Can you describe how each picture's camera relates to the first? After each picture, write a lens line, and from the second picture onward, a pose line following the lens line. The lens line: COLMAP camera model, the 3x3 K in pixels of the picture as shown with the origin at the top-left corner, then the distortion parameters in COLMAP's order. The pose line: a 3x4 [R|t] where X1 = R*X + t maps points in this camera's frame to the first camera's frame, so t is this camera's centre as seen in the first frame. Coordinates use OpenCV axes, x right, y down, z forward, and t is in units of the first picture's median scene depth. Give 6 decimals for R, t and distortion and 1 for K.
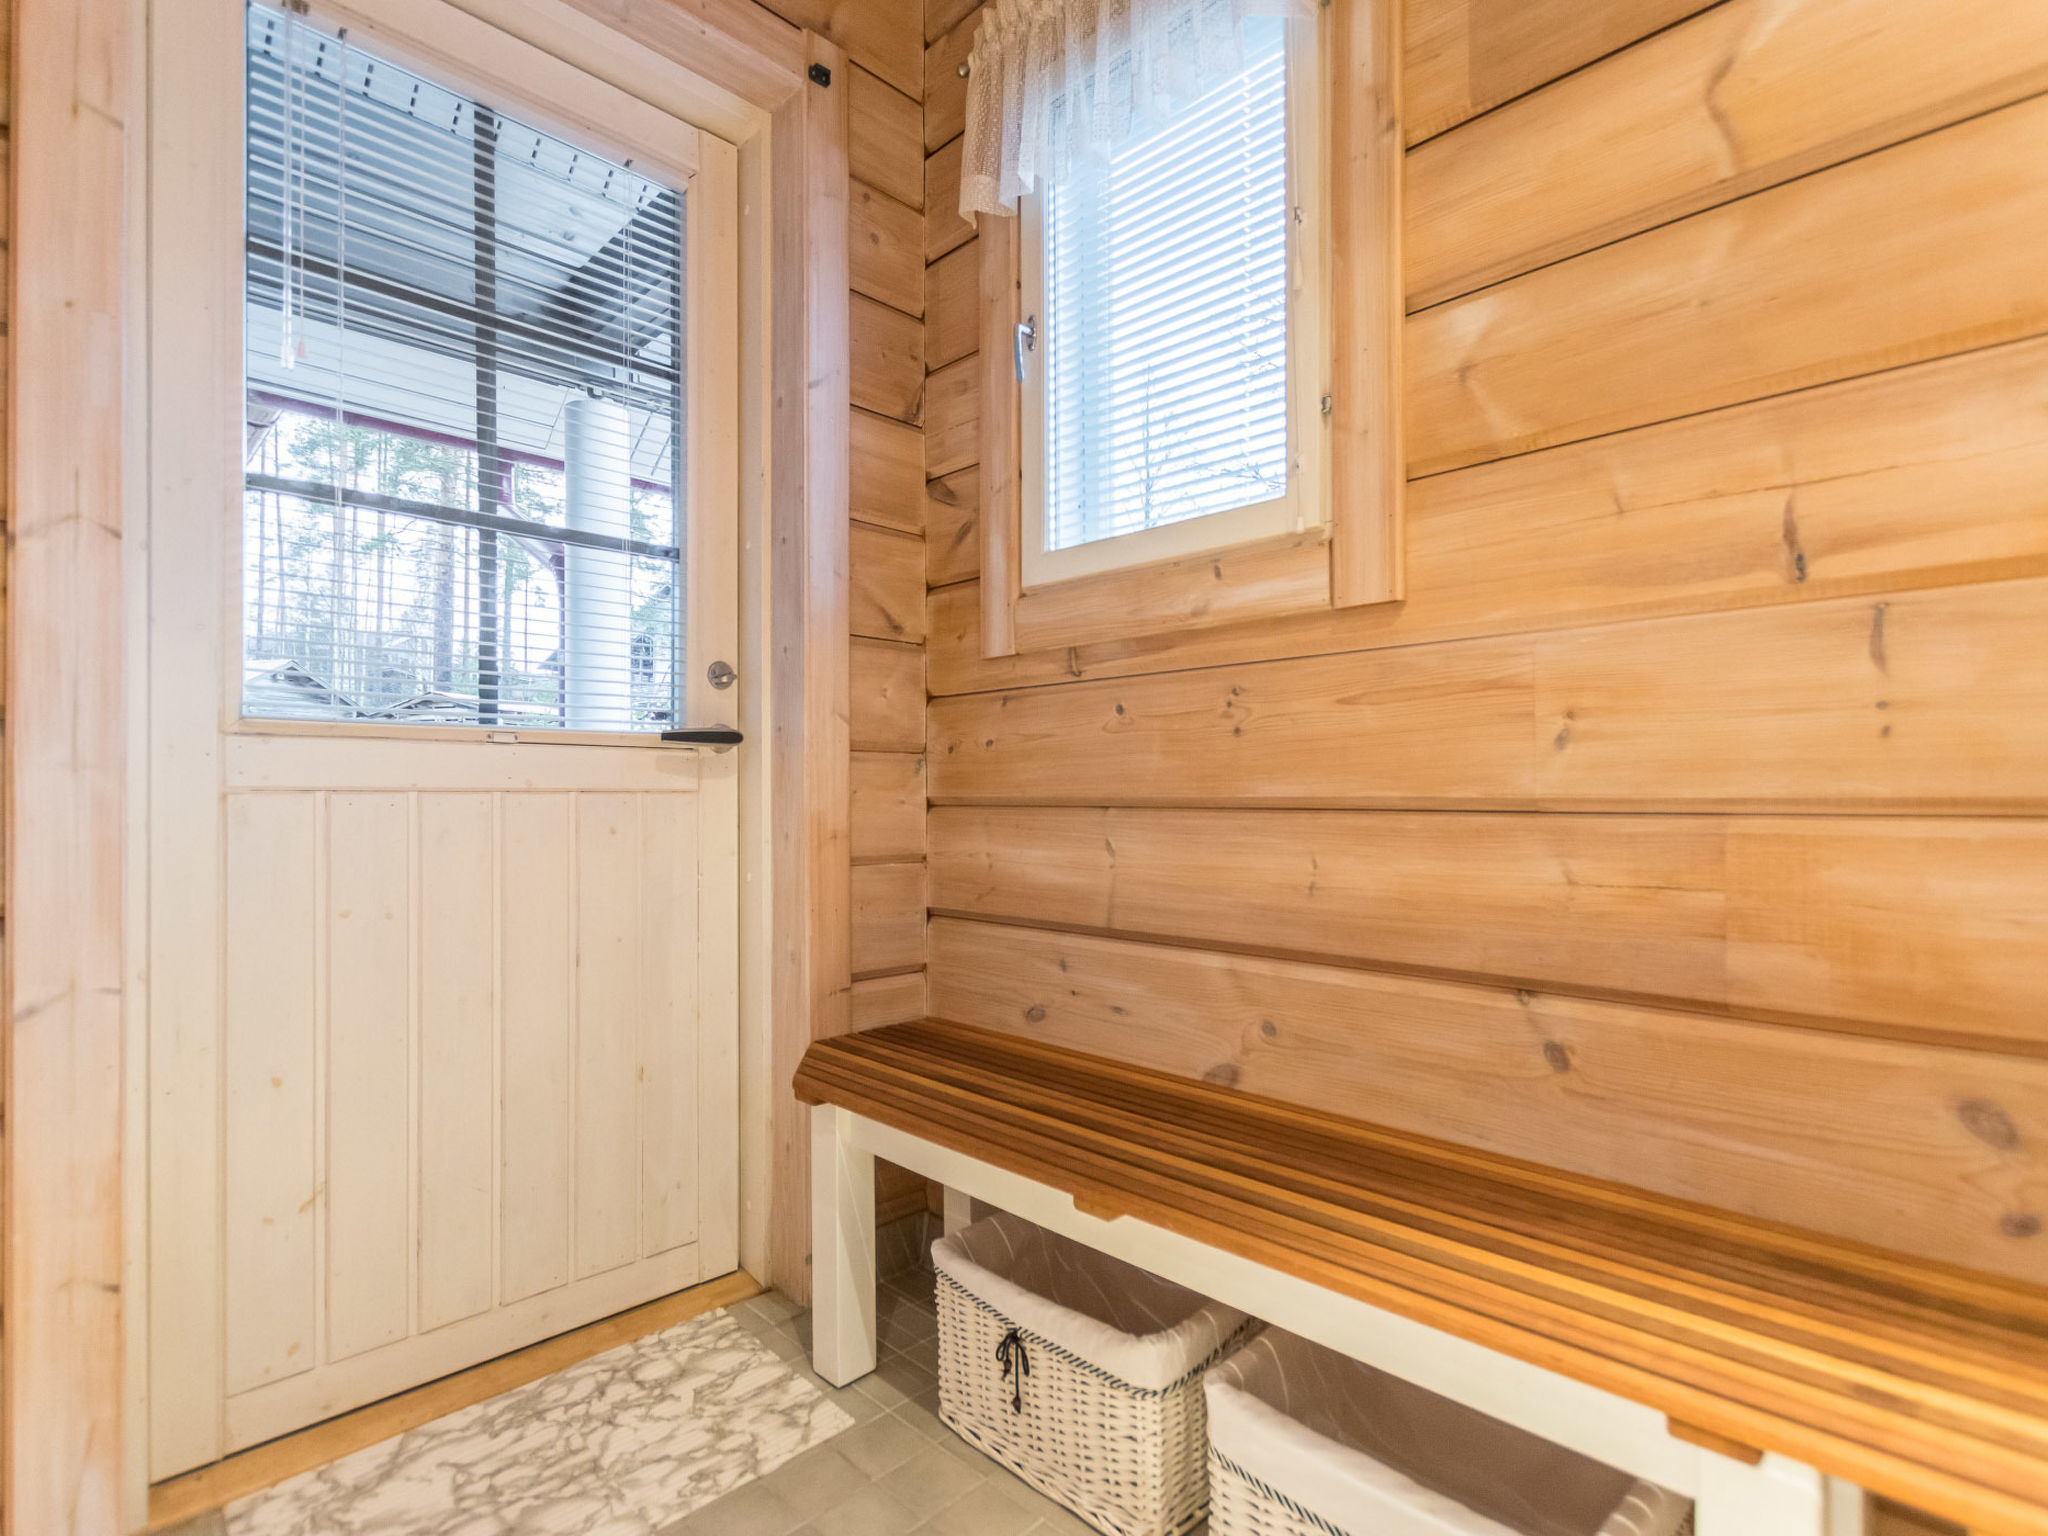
lens RADIAL K [[1012.0, 0, 1026.5], [0, 1012.0, 782.3], [0, 0, 1]] dist [0.010915, -0.004185]
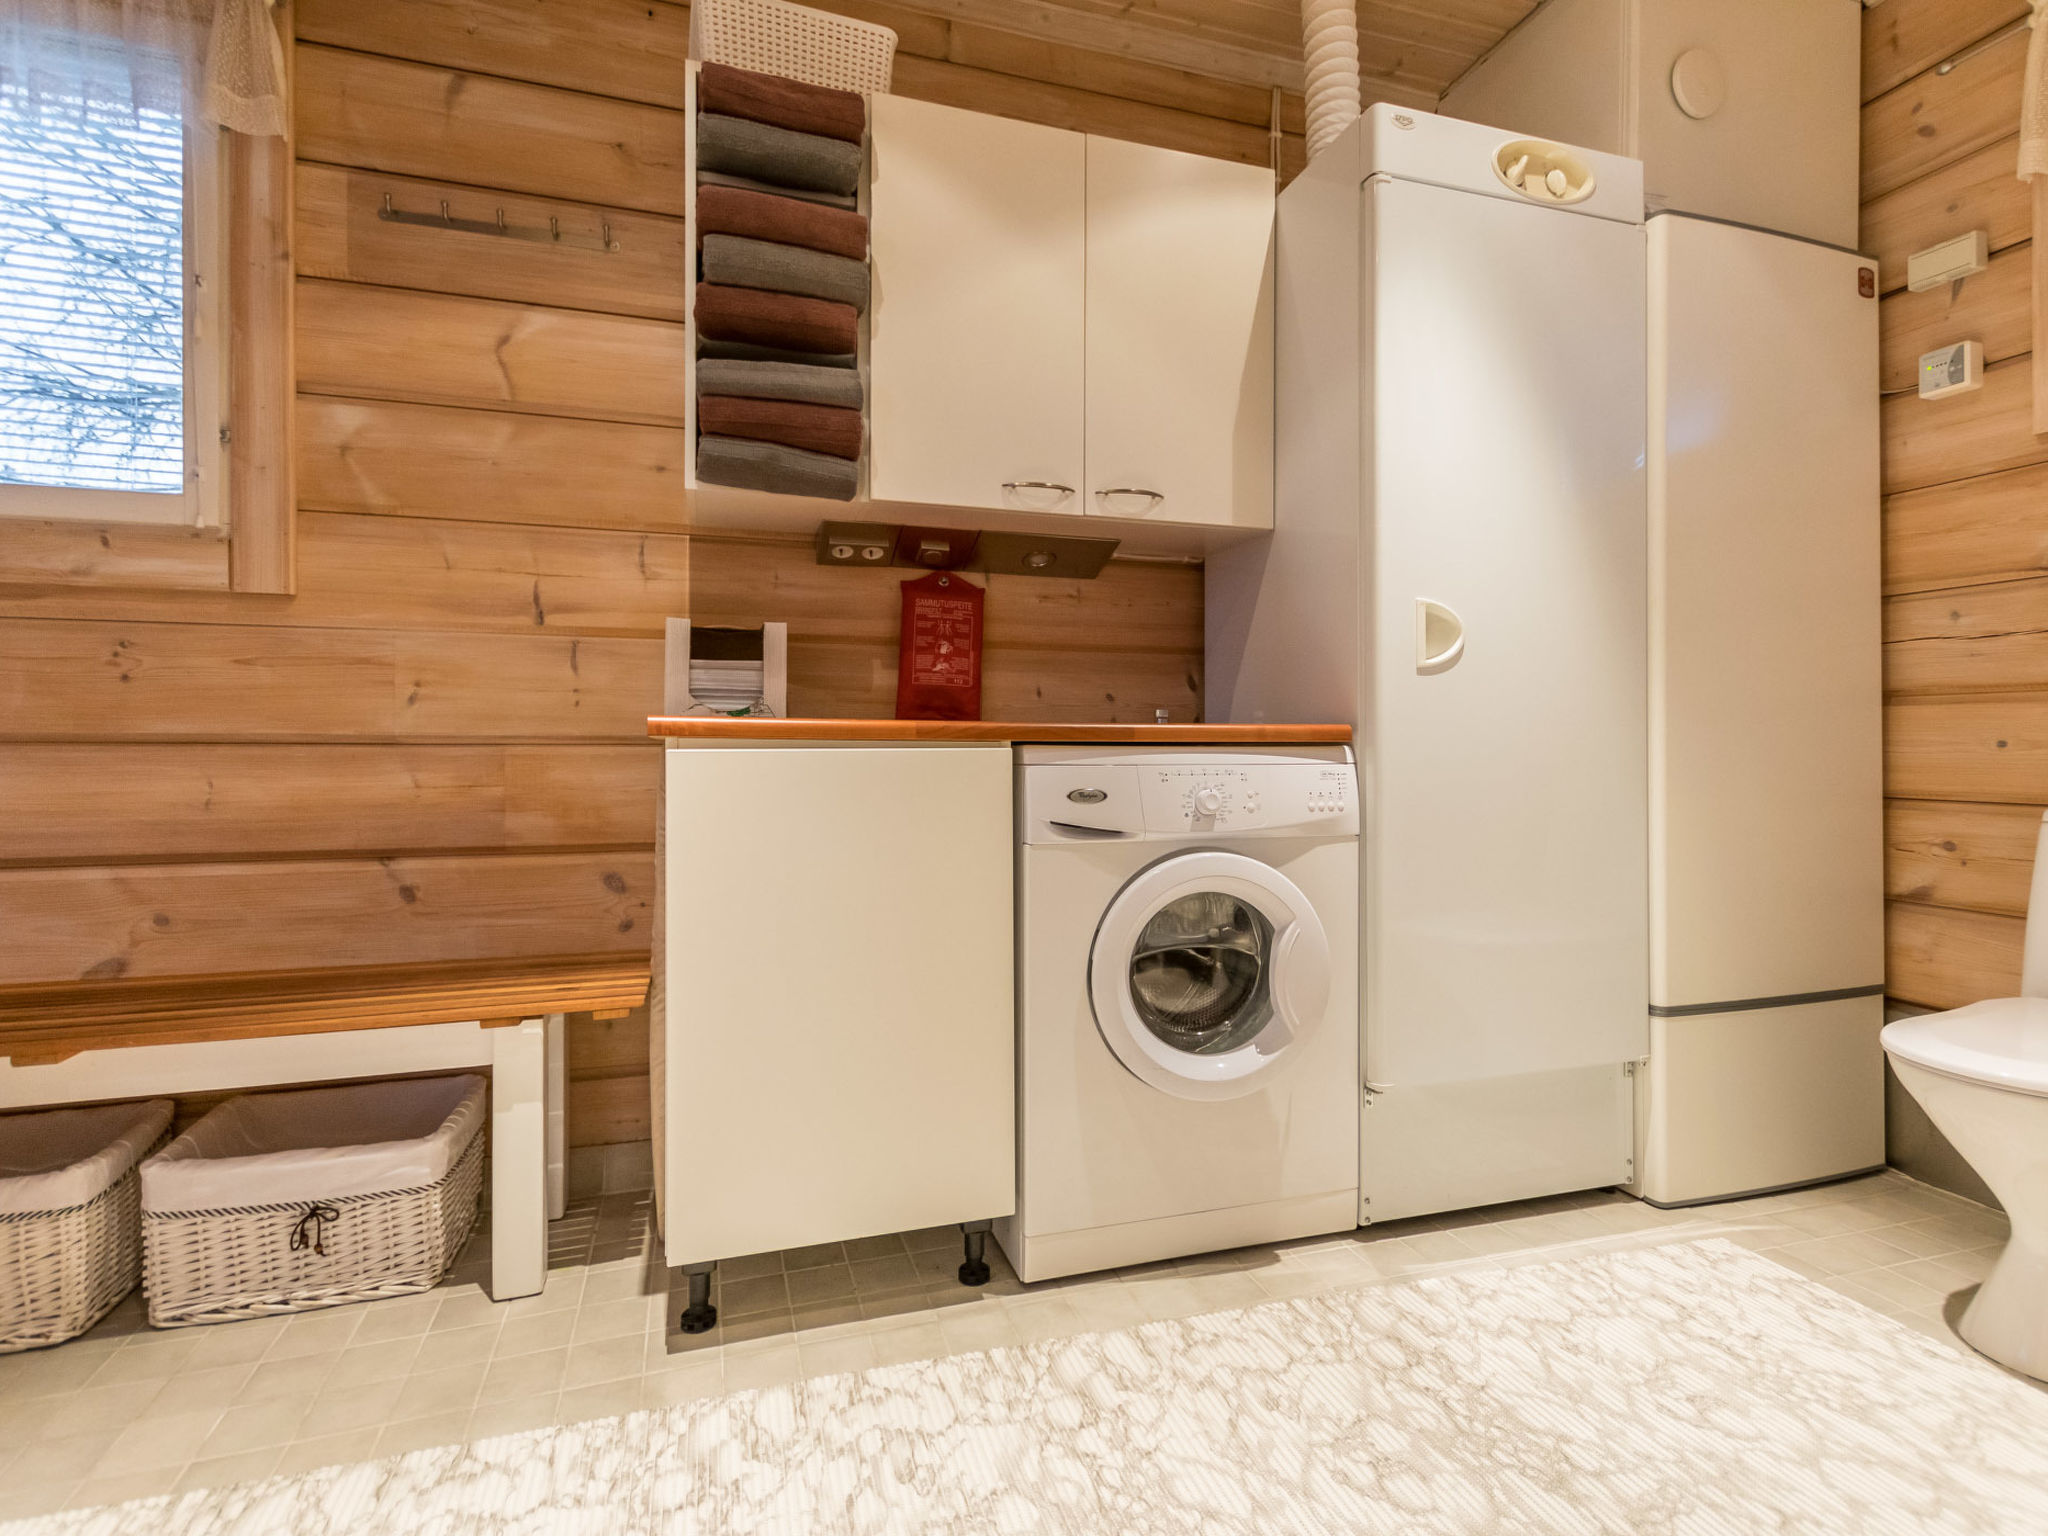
lens RADIAL K [[1012.0, 0, 1023.1], [0, 1012.0, 762.4], [0, 0, 1]] dist [0.010915, -0.004185]
pose [[0.455859, -0.006587, 0.890028, -0.455474], [-0.011919, 0.999838, 0.013505, 0.024667], [-0.889972, -0.016765, 0.455706, -0.589933]]
